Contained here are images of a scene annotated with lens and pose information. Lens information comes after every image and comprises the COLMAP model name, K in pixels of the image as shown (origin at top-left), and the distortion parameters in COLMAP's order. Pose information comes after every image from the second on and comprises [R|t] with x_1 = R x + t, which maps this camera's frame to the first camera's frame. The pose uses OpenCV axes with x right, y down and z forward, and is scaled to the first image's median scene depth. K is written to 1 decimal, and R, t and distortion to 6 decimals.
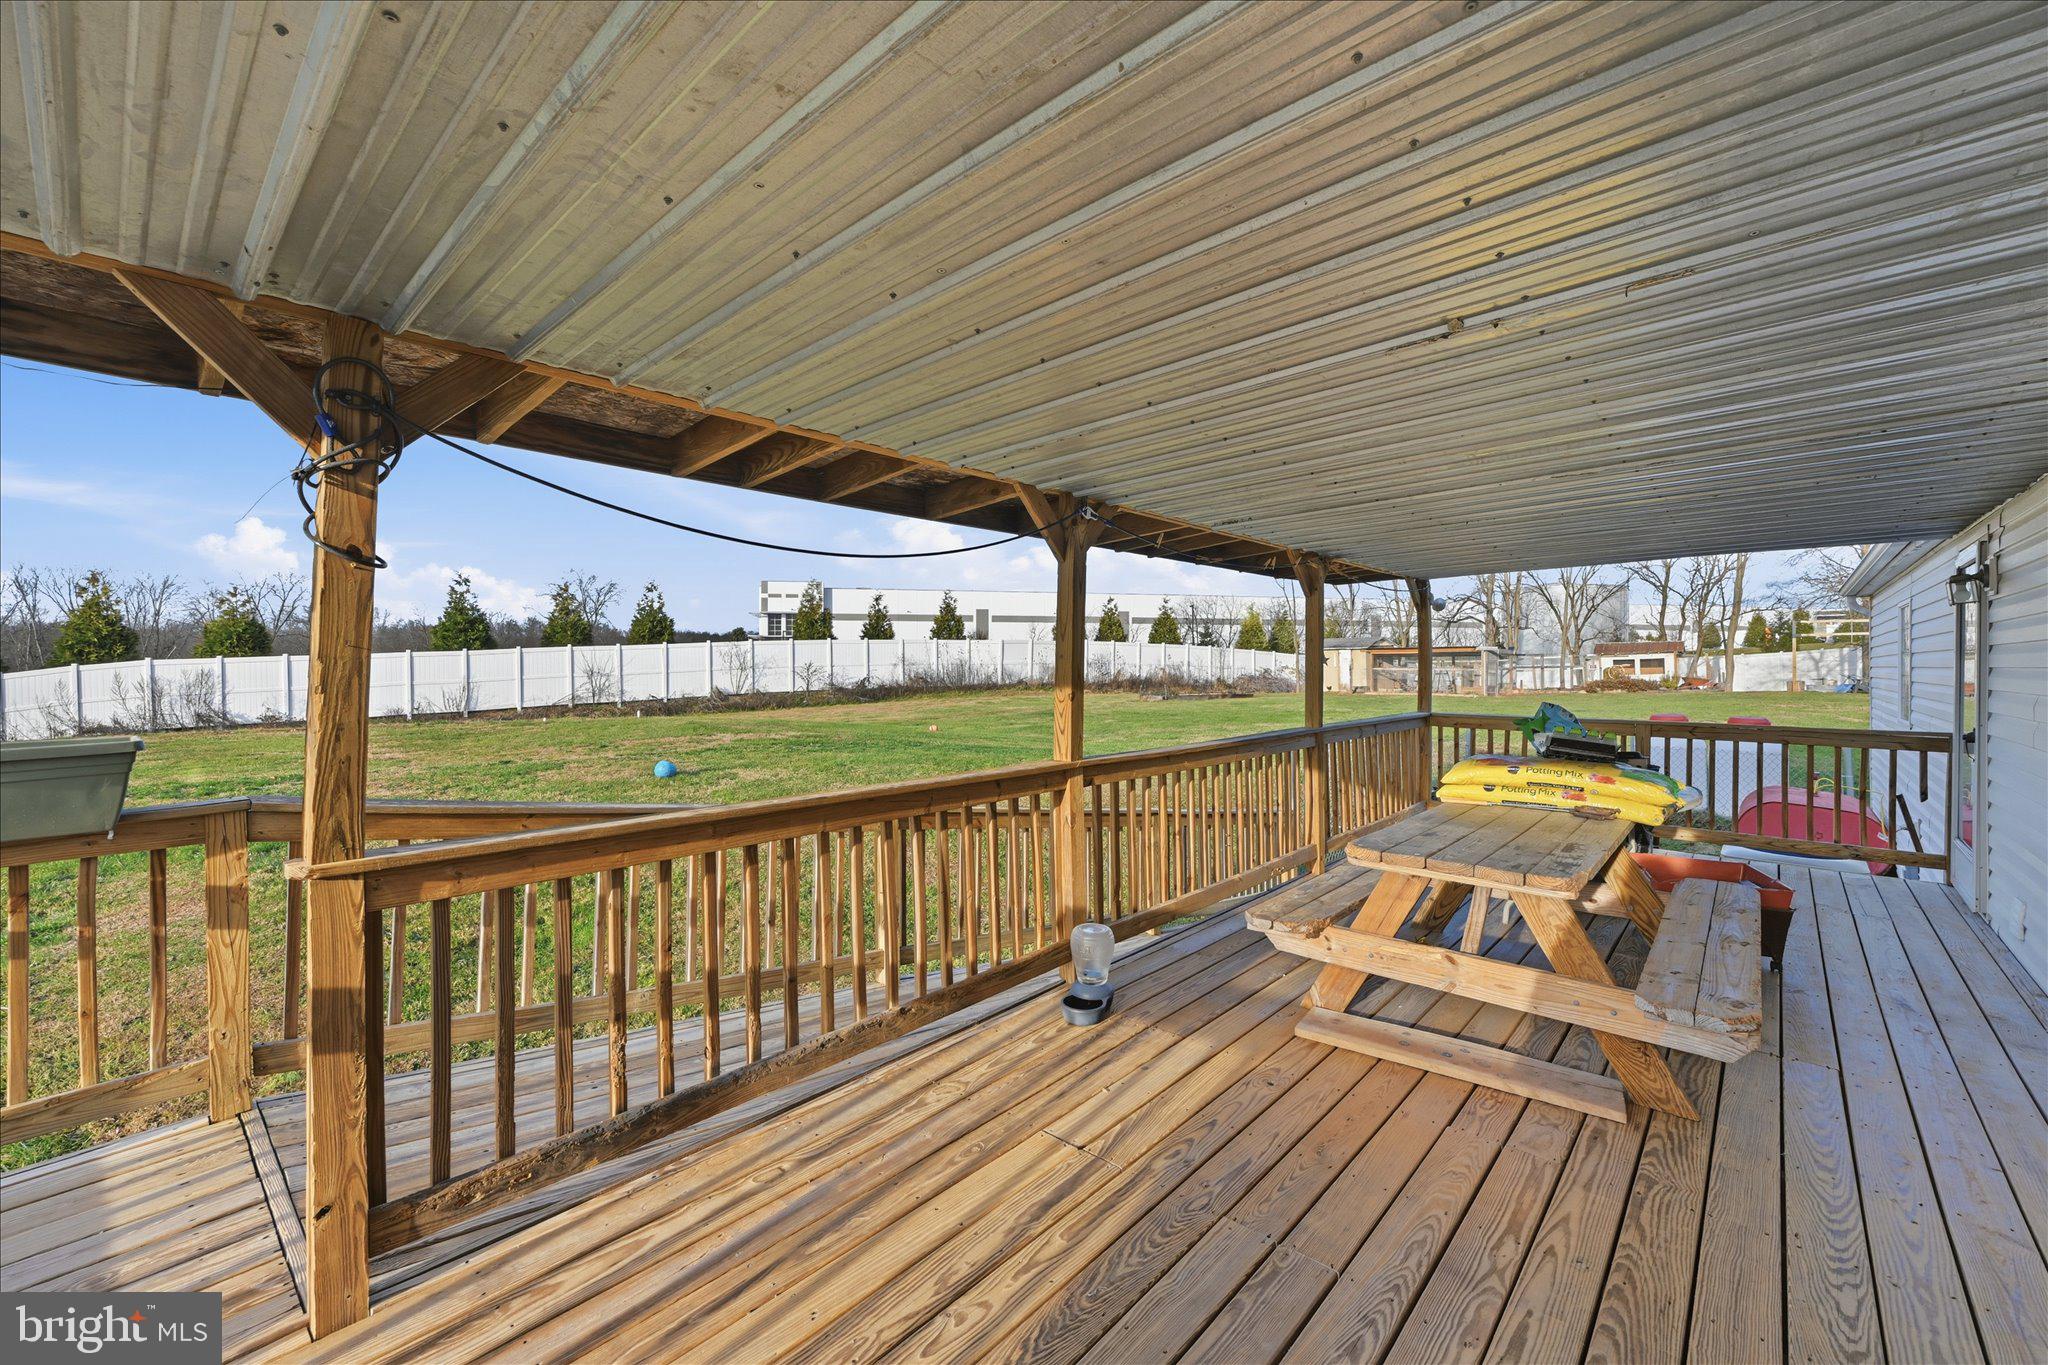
lens RADIAL K [[824.6, 0, 1014.2], [0, 824.6, 673.3], [0, 0, 1]] dist [-0.003105, -0.000019]
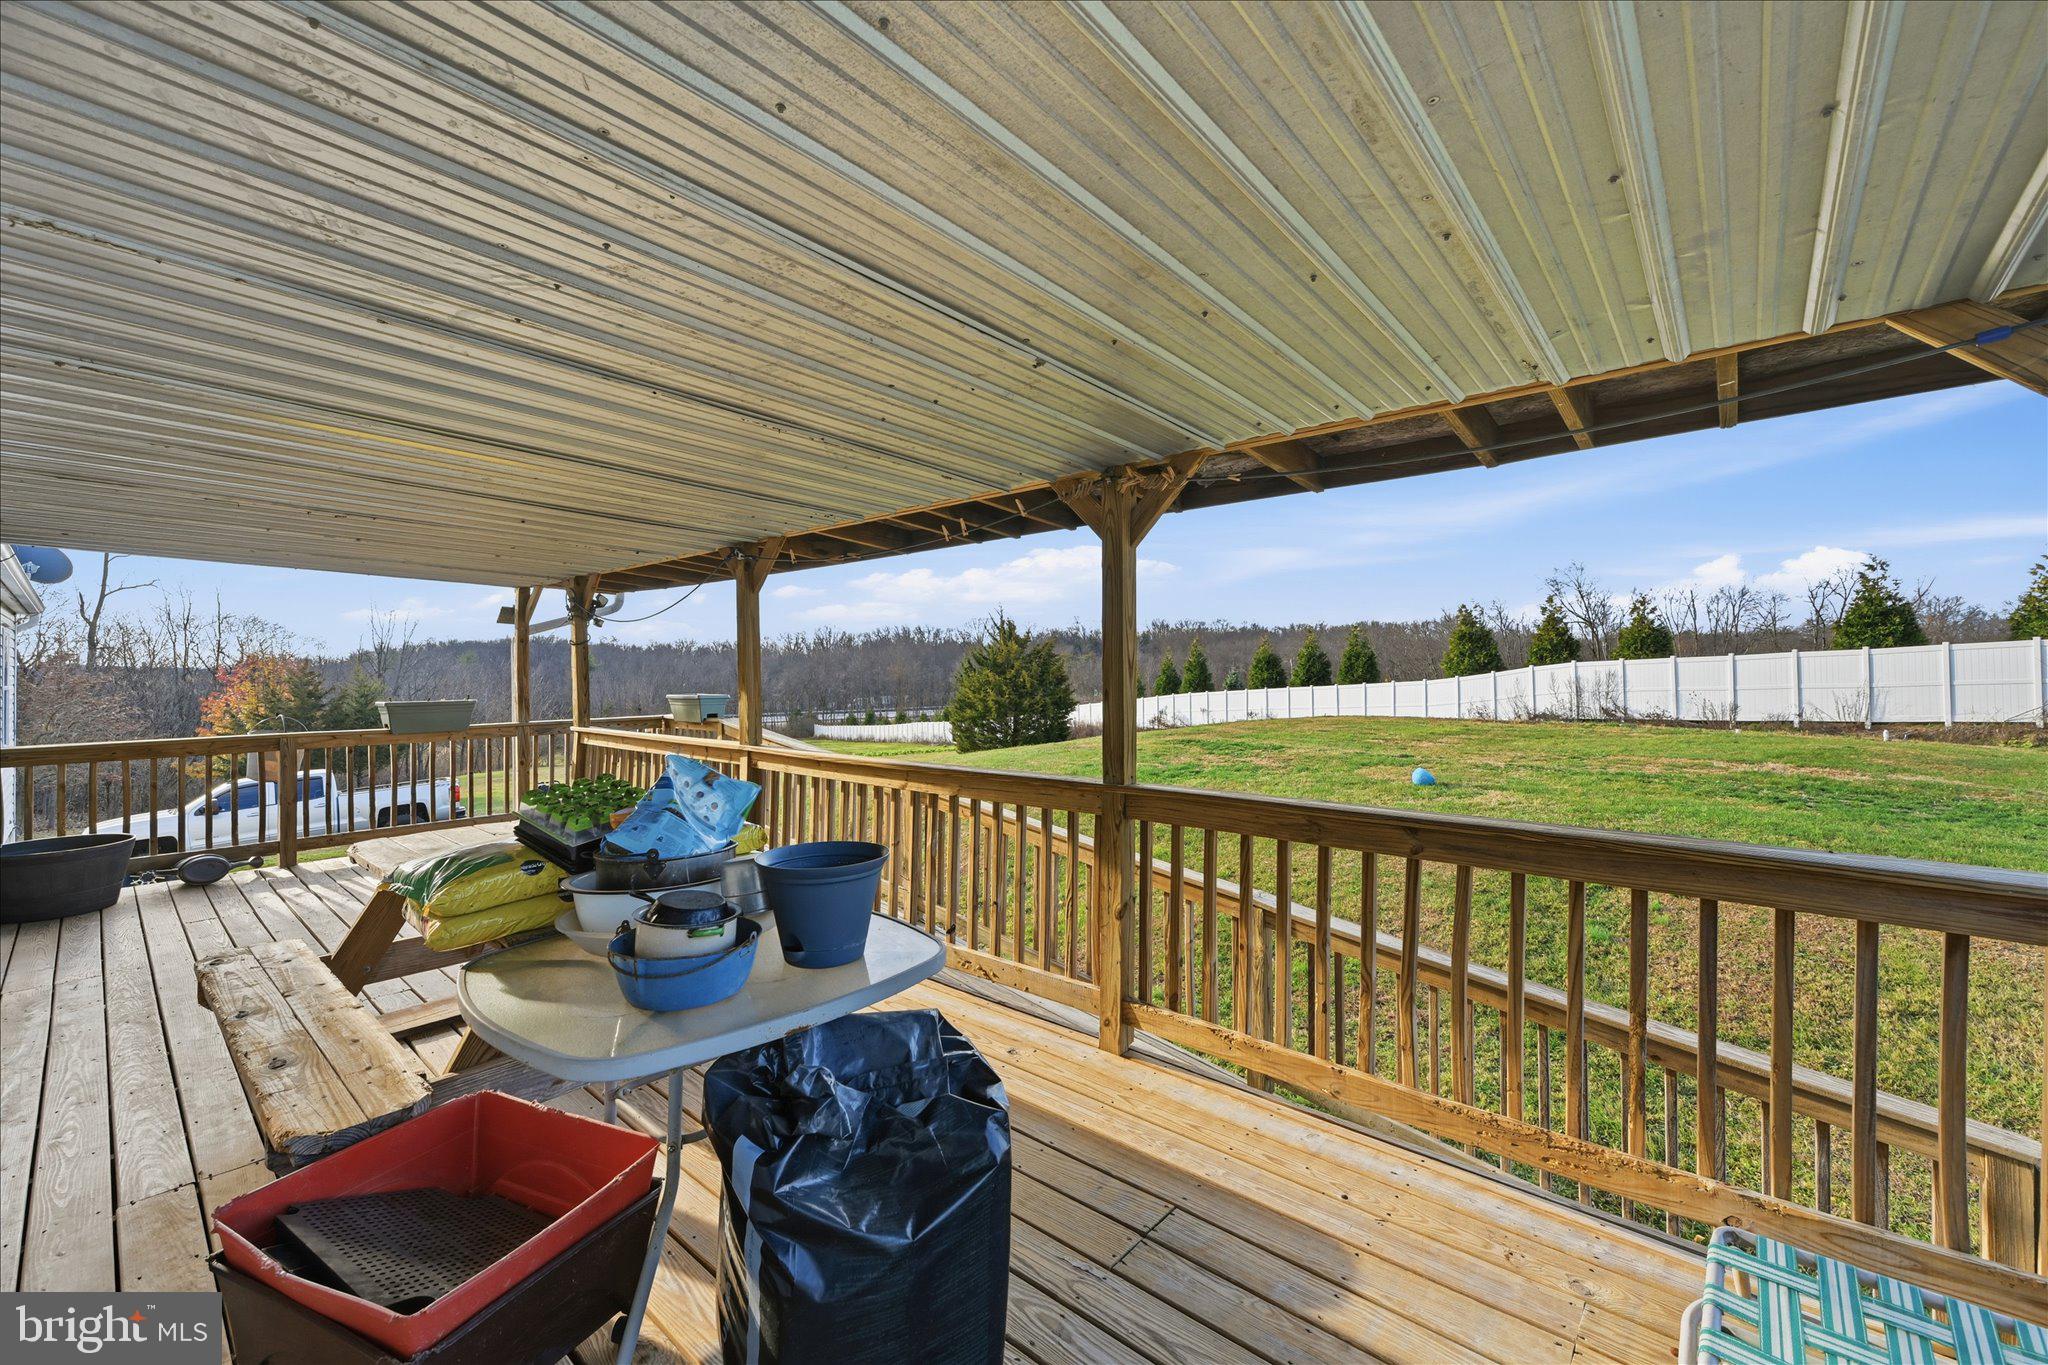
lens RADIAL K [[824.6, 0, 1018.9], [0, 824.6, 675.4], [0, 0, 1]] dist [-0.003105, -0.000019]
pose [[0.015700, 0.011494, -0.999811, 0.161250], [-0.009779, 0.999888, 0.011342, -0.002694], [0.999829, 0.009599, 0.015811, 0.146758]]
